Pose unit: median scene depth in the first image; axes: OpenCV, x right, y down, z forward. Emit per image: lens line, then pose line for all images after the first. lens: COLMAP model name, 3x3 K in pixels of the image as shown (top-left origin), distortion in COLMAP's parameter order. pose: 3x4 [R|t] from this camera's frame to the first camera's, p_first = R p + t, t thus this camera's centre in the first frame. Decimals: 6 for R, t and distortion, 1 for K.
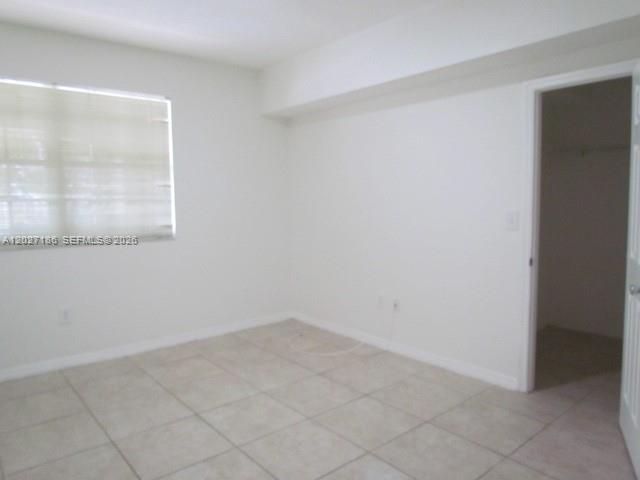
lens RADIAL K [[456.4, 0, 320.5], [0, 456.4, 235.8], [0, 0, 1]] dist [-0.031498, 0.013524]
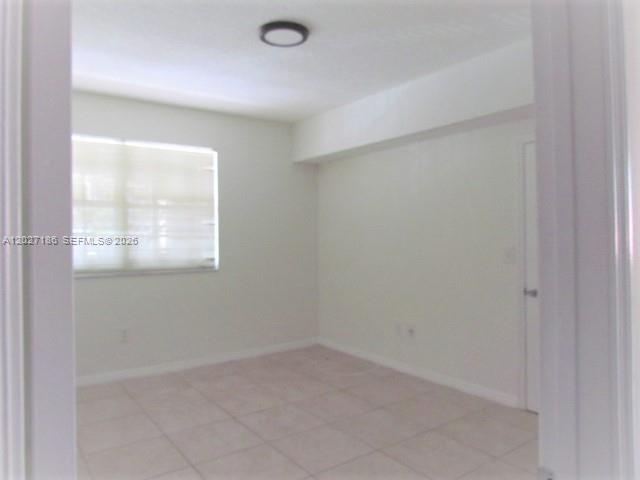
lens RADIAL K [[456.4, 0, 318.7], [0, 456.4, 240.4], [0, 0, 1]] dist [-0.031498, 0.013524]
pose [[0.996808, 0.002402, -0.079801, 0.030758], [-0.007945, 0.997570, -0.069223, 0.010702], [0.079441, 0.069636, 0.994404, -0.147251]]
